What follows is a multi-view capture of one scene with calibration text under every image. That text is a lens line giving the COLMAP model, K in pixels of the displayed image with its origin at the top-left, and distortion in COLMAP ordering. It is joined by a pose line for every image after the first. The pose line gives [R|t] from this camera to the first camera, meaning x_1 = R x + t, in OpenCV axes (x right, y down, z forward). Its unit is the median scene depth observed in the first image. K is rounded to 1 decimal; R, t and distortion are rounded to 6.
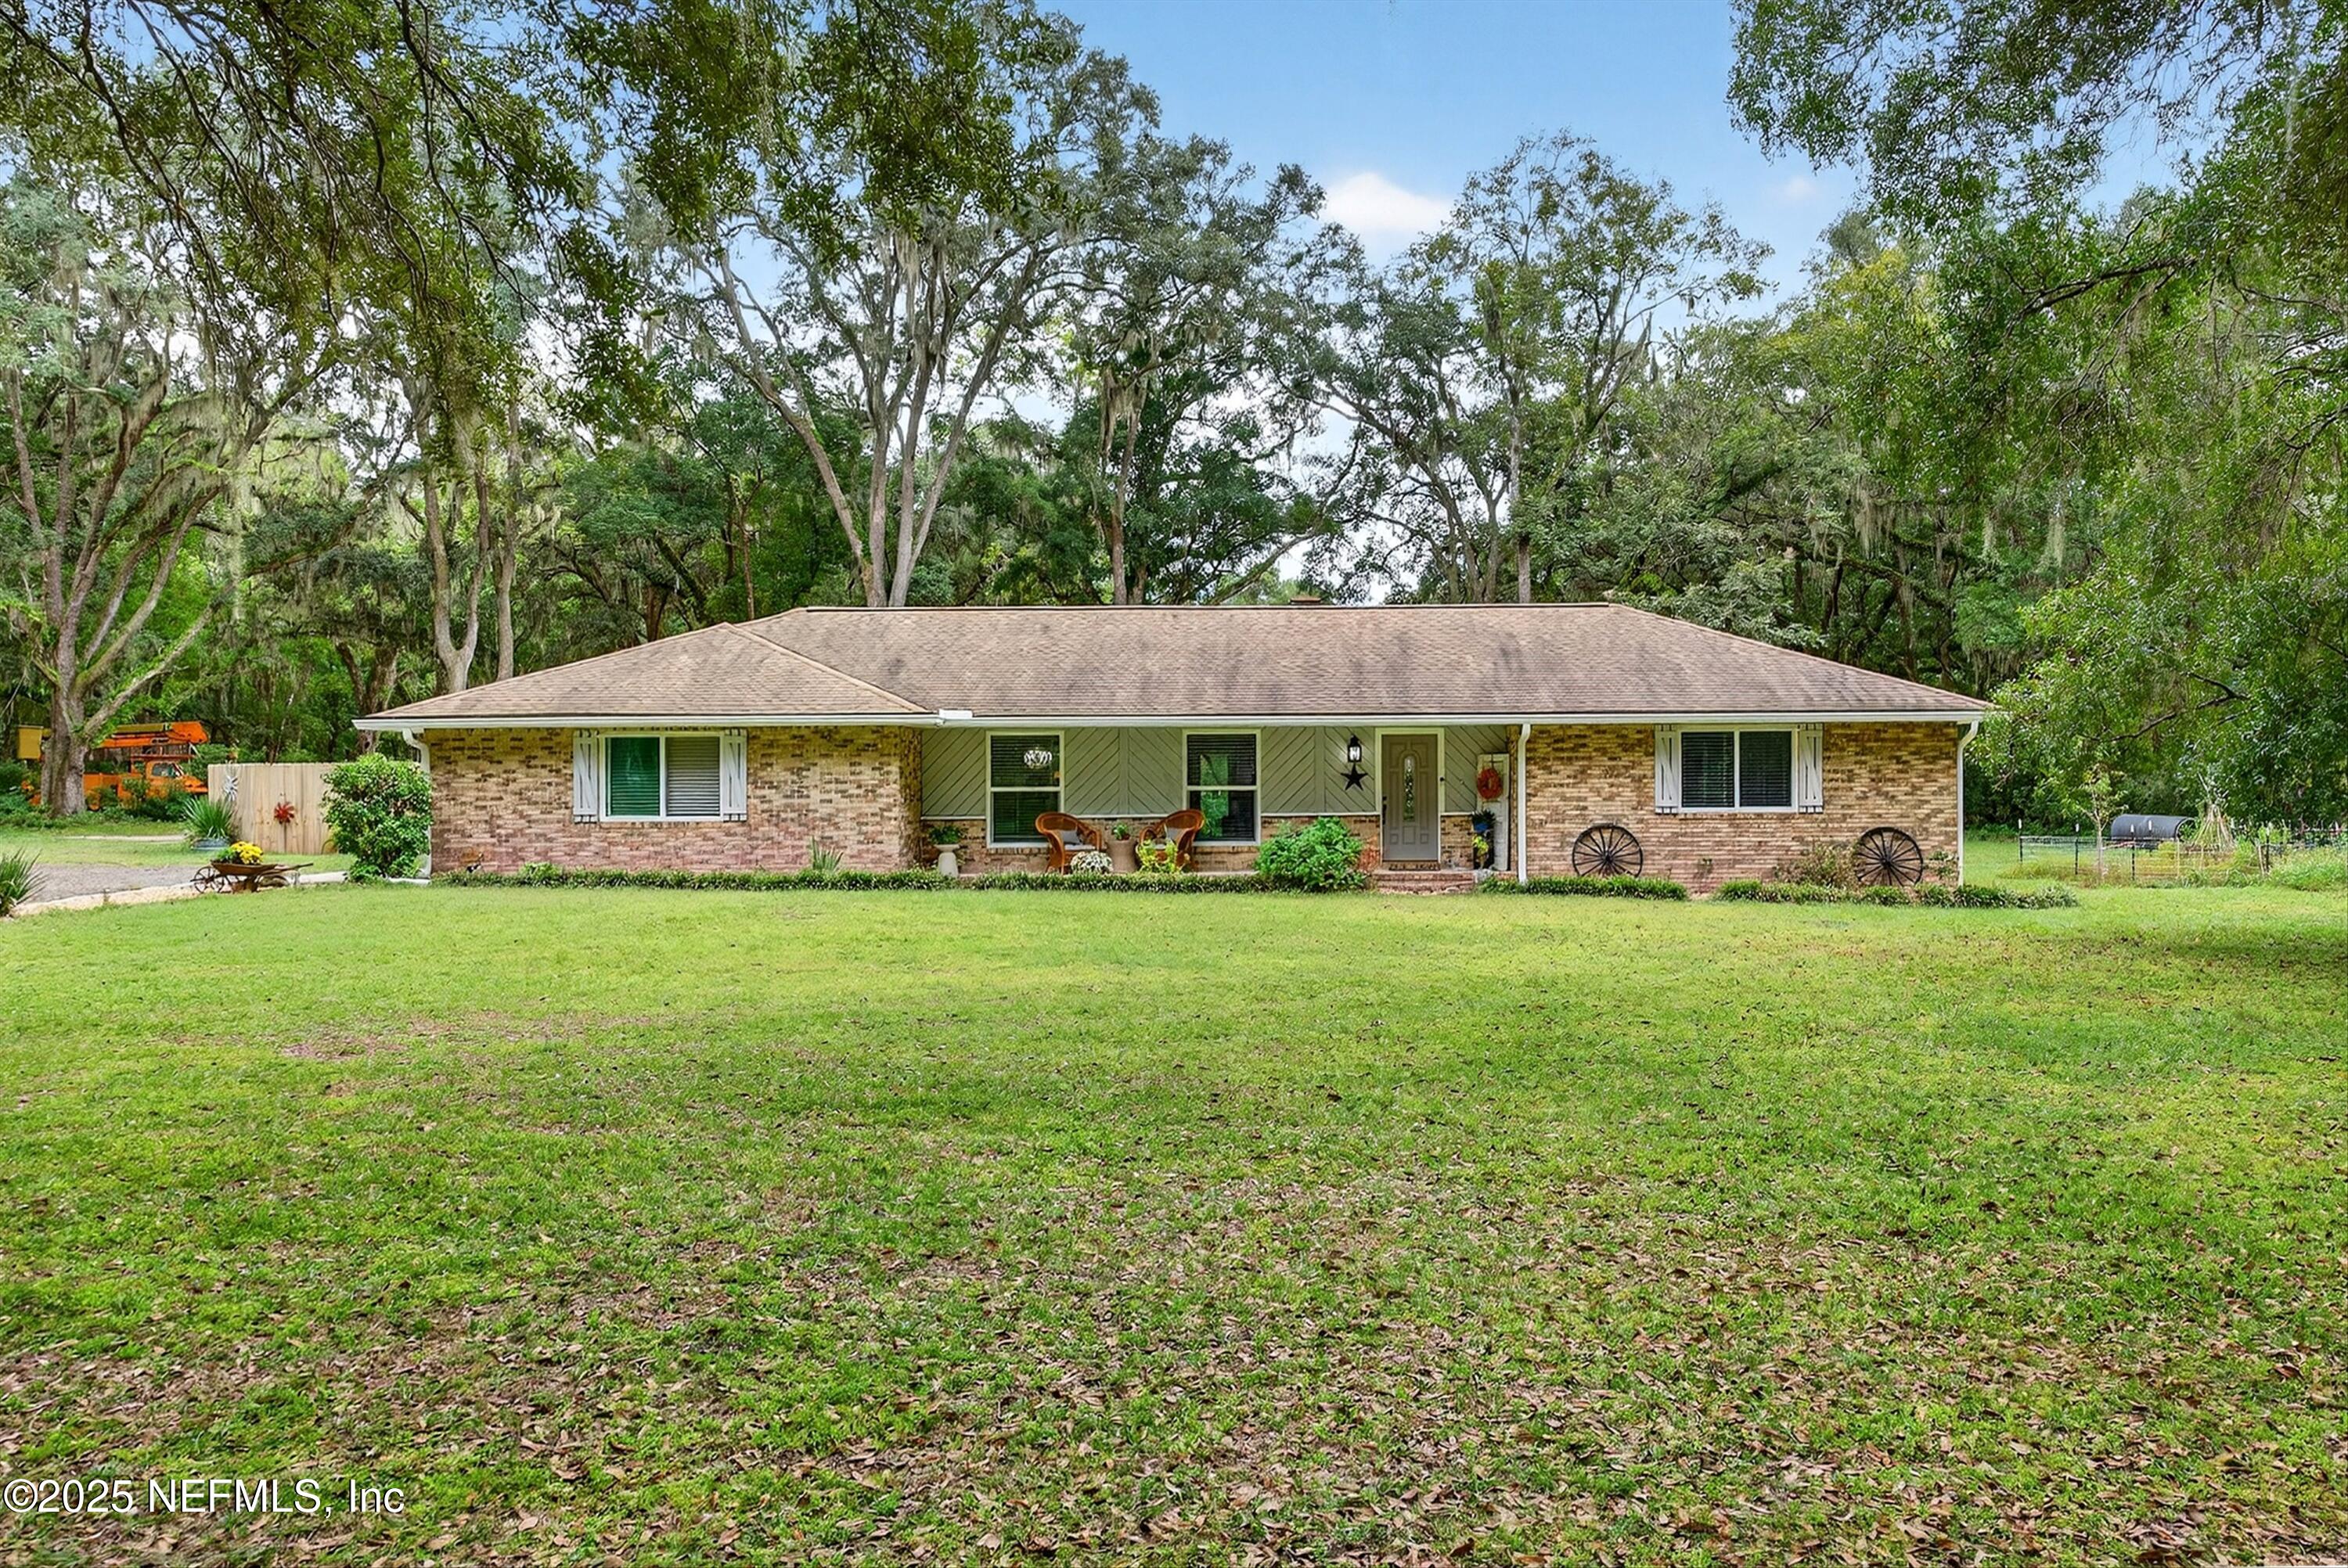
lens RADIAL K [[1854.2, 0, 1239.0], [0, 1854.2, 803.0], [0, 0, 1]] dist [0.009267, 0.010120]
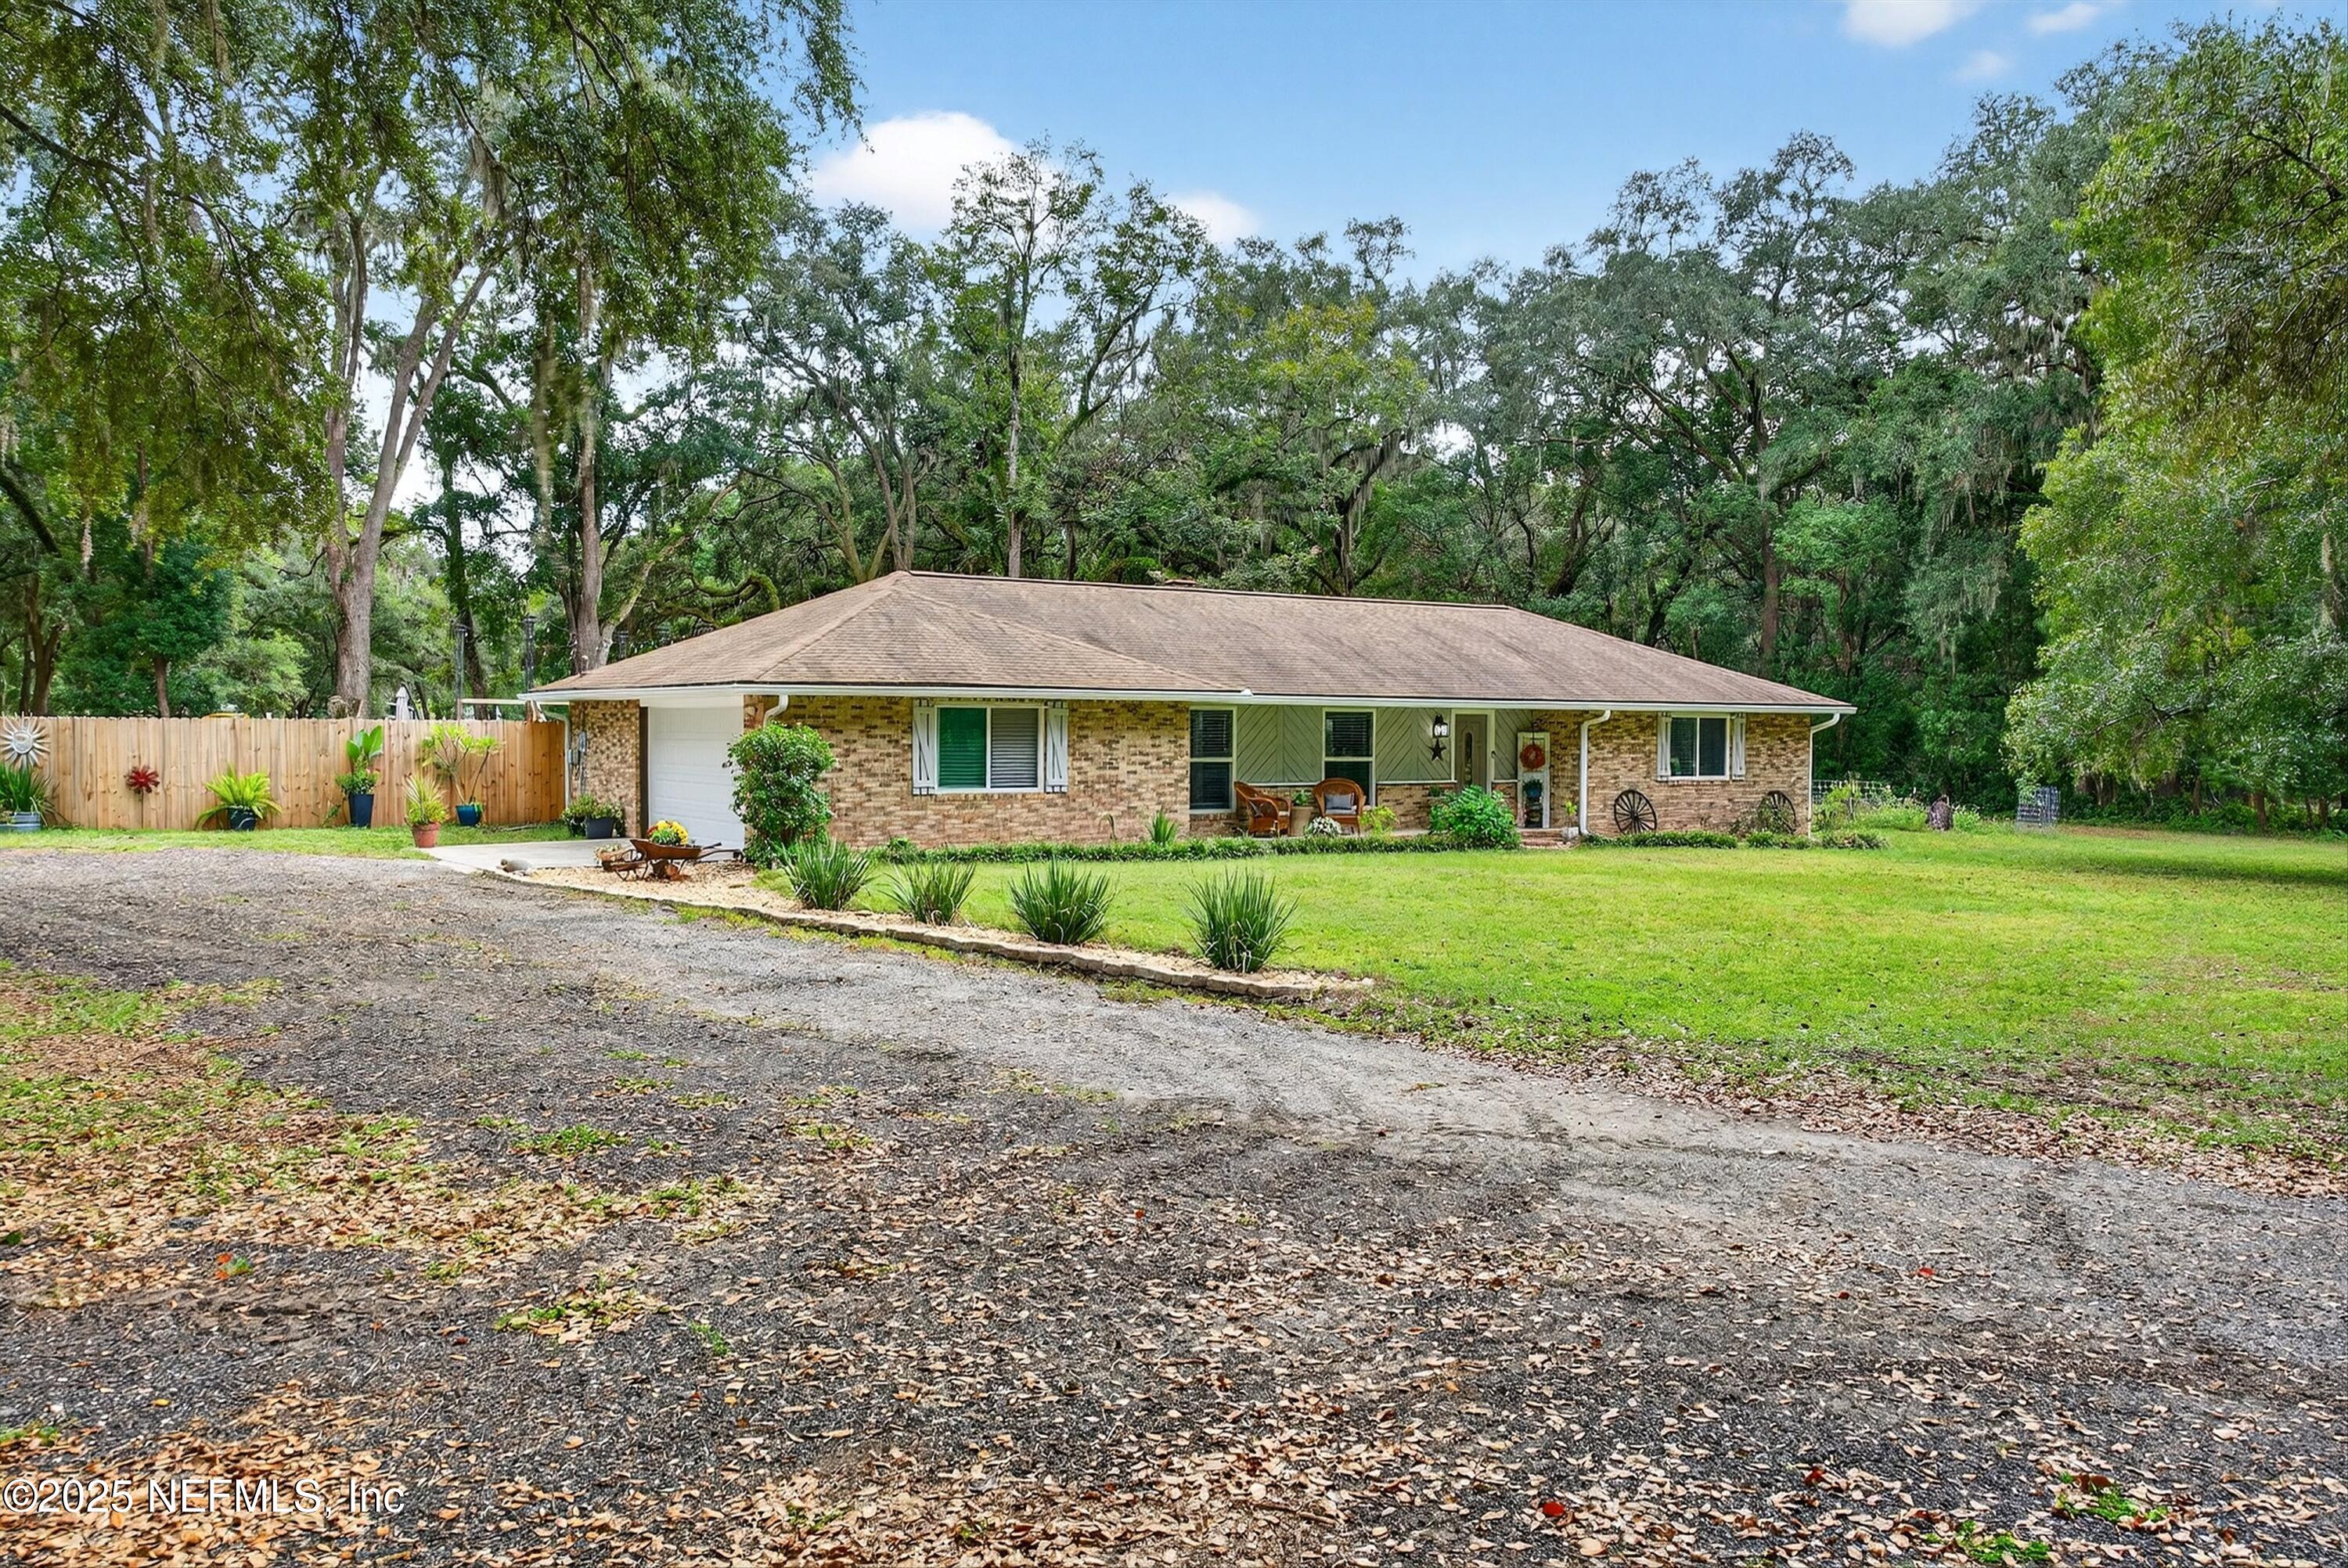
lens RADIAL K [[1854.2, 0, 1167.8], [0, 1854.2, 796.4], [0, 0, 1]] dist [0.009267, 0.010120]
pose [[0.834971, -0.008682, 0.550226, -0.758524], [-0.001113, 0.999847, 0.017467, -0.005686], [-0.550293, -0.015197, 0.834833, 0.119177]]
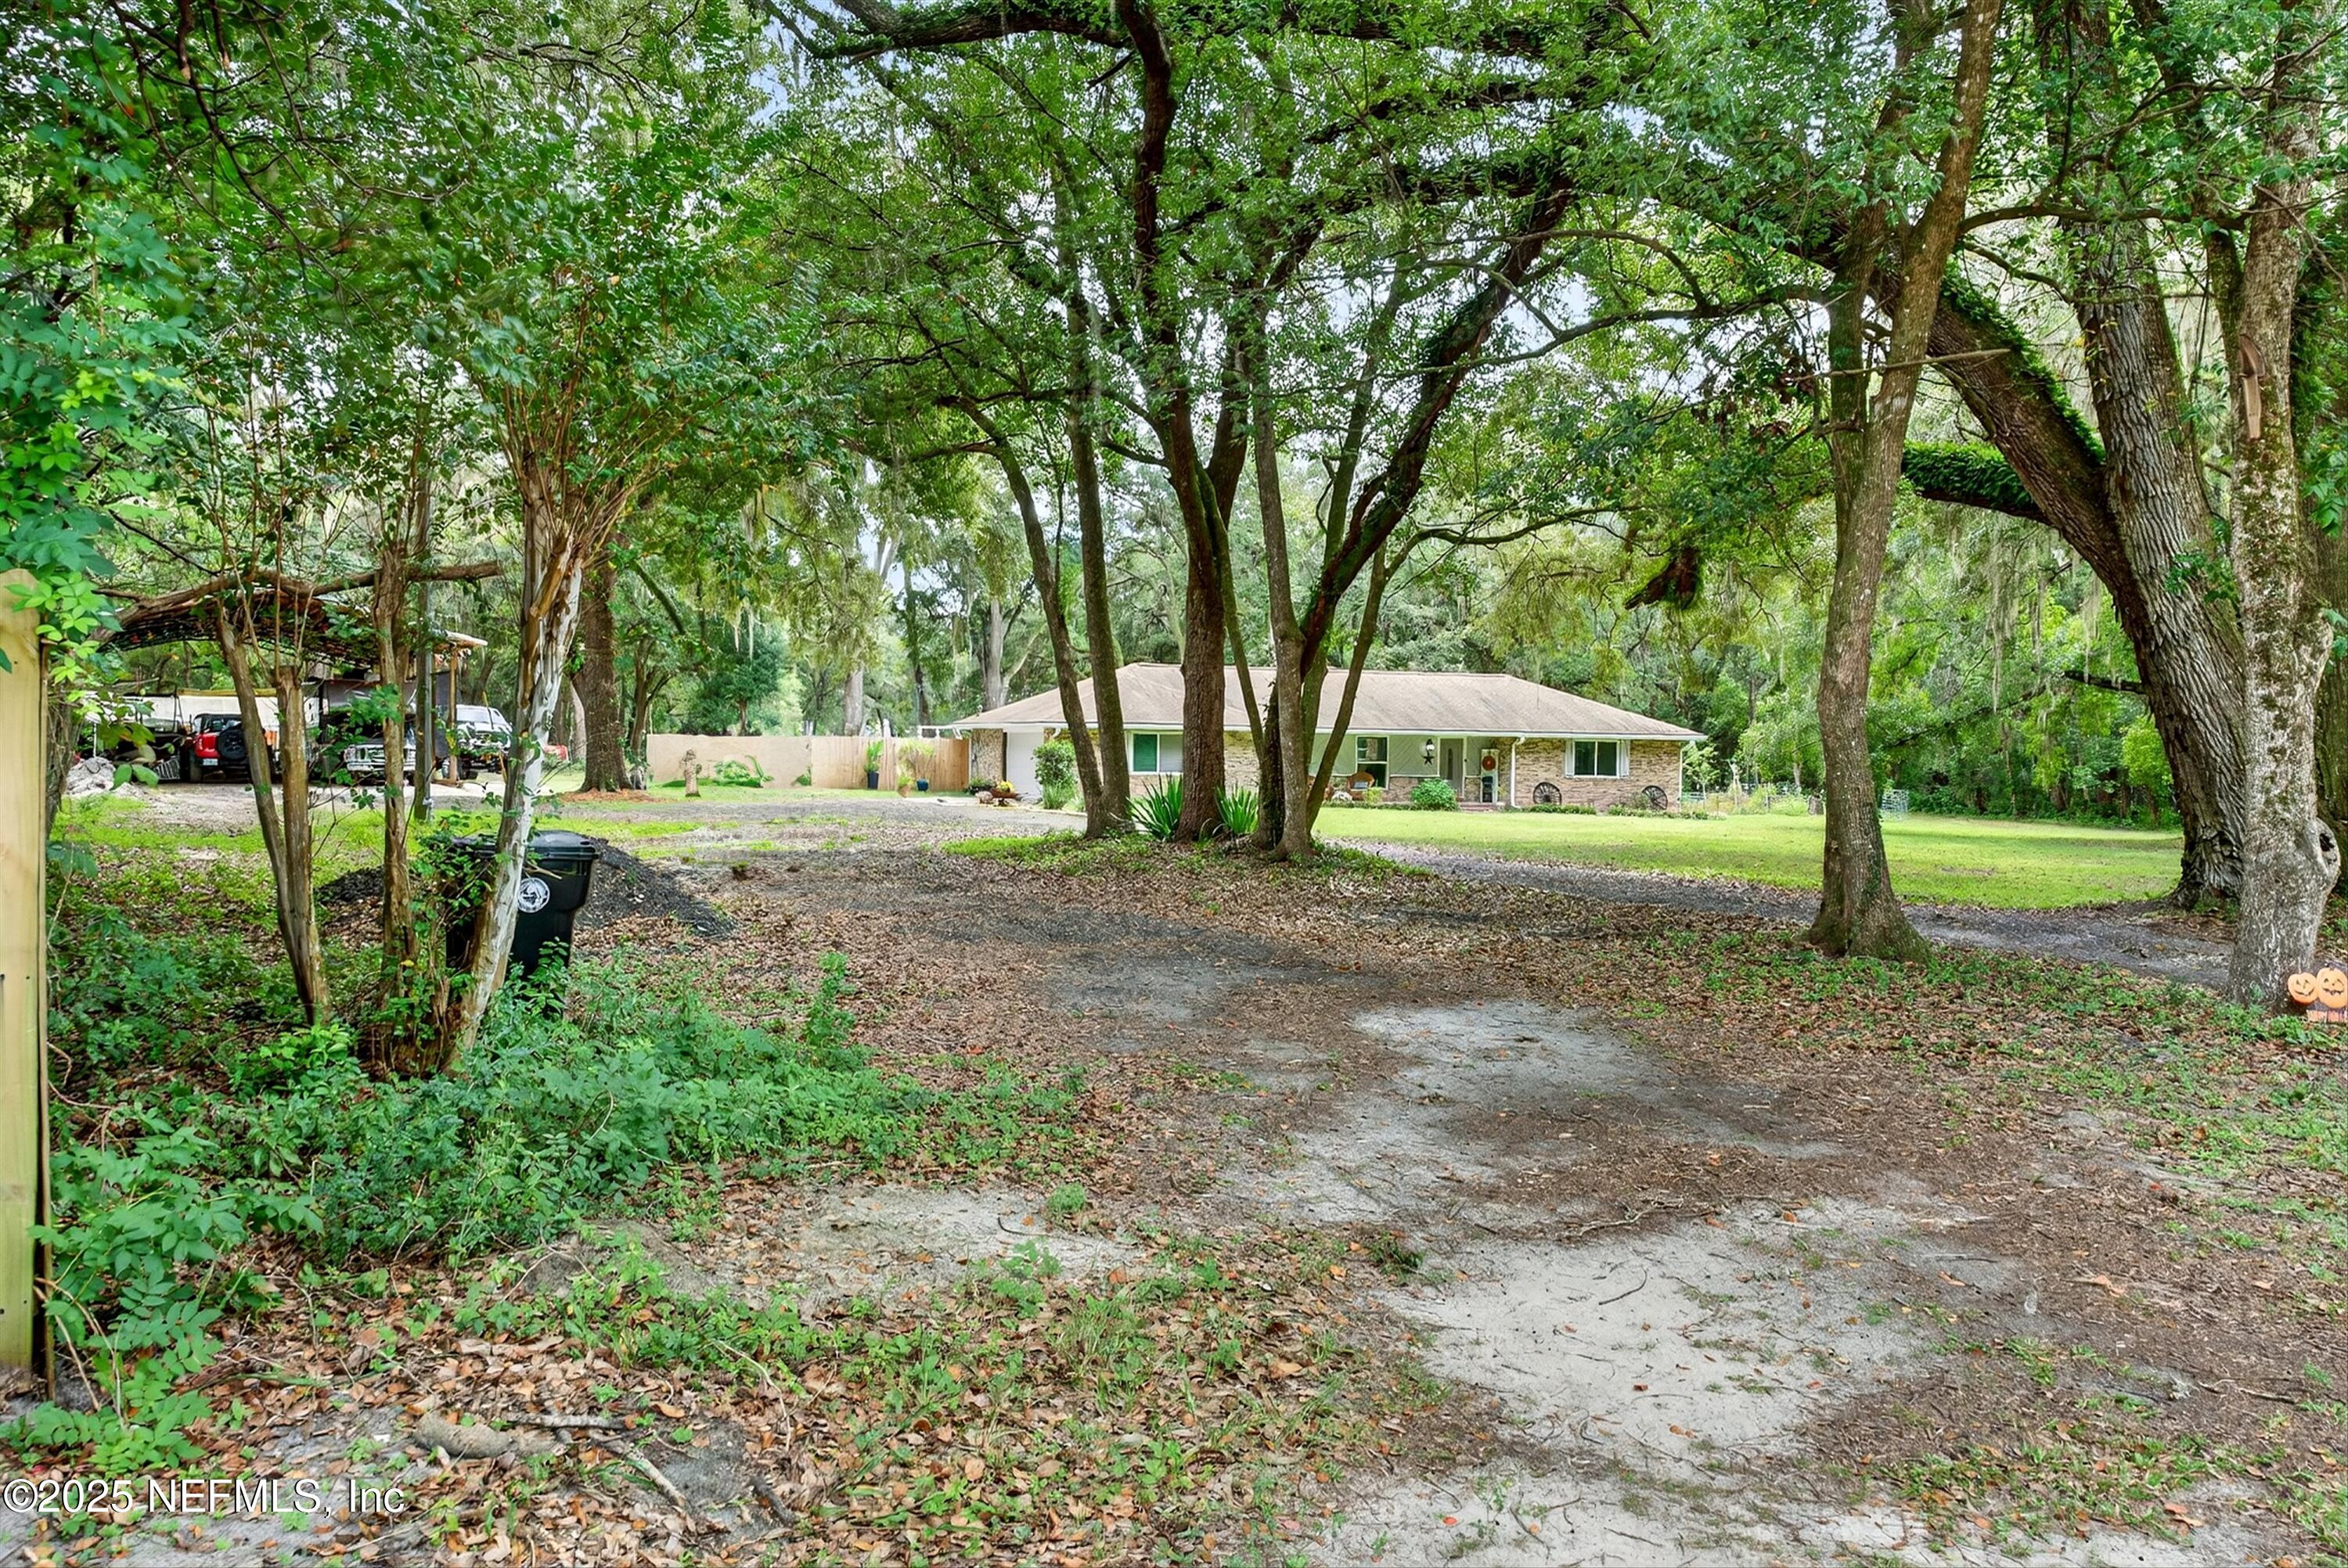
lens RADIAL K [[1854.2, 0, 1164.2], [0, 1854.2, 789.2], [0, 0, 1]] dist [0.009267, 0.010120]
pose [[0.936156, 0.012182, 0.351374, -1.008672], [-0.014347, 0.999891, 0.003557, 0.018408], [-0.351293, -0.008371, 0.936228, -0.917572]]
